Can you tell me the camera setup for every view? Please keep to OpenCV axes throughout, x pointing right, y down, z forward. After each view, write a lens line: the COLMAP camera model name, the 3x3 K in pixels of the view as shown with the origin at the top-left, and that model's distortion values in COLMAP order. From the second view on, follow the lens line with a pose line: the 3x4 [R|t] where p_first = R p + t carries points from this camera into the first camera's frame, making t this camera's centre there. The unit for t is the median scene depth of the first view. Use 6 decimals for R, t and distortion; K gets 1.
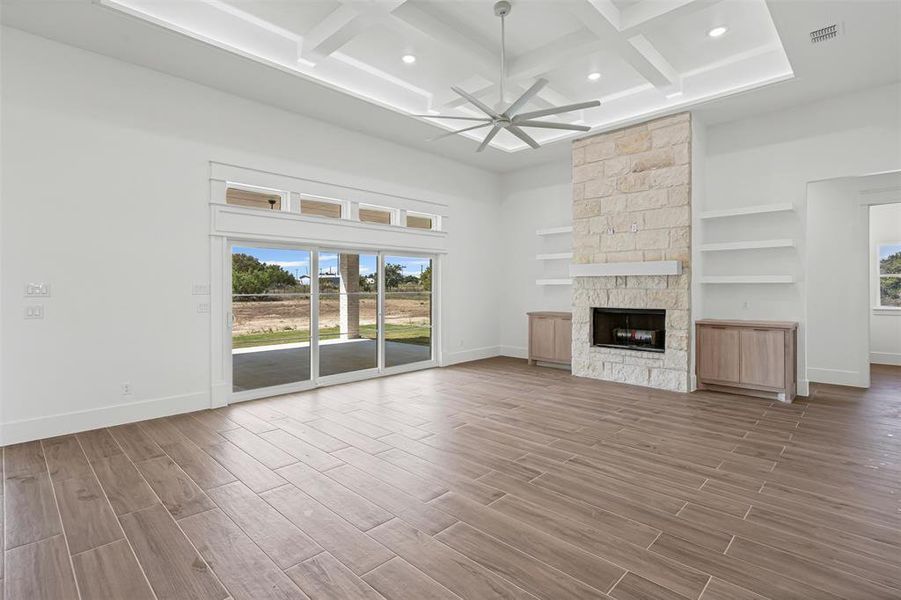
lens RADIAL K [[435.4, 0, 451.4], [0, 435.4, 285.1], [0, 0, 1]] dist [-0.001516, -0.000449]
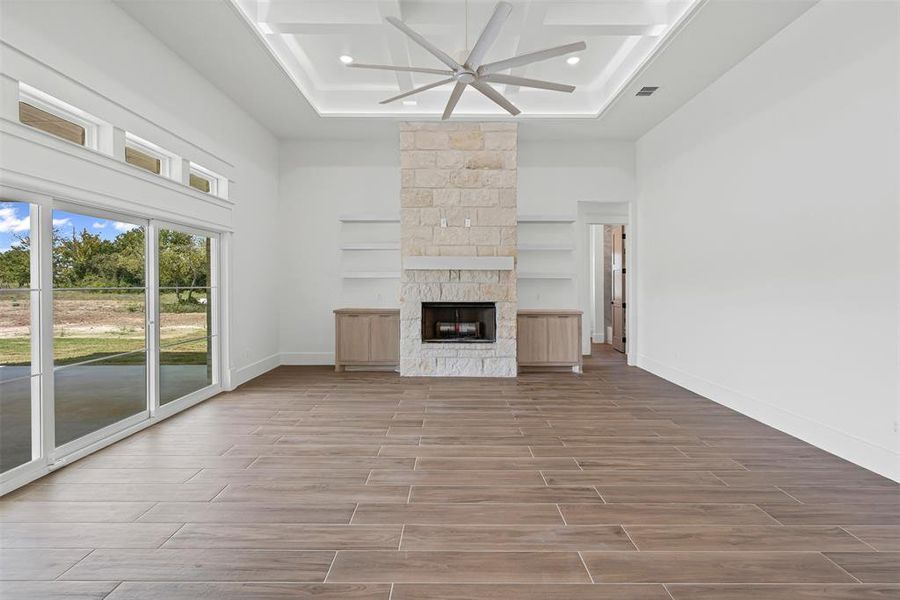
lens RADIAL K [[434.9, 0, 450.9], [0, 434.9, 285.1], [0, 0, 1]] dist [-0.001516, -0.000449]
pose [[0.718462, 0.001704, 0.695564, -0.324117], [-0.008503, 0.999944, 0.006333, 0.008044], [-0.695514, -0.010464, 0.718436, 0.300504]]
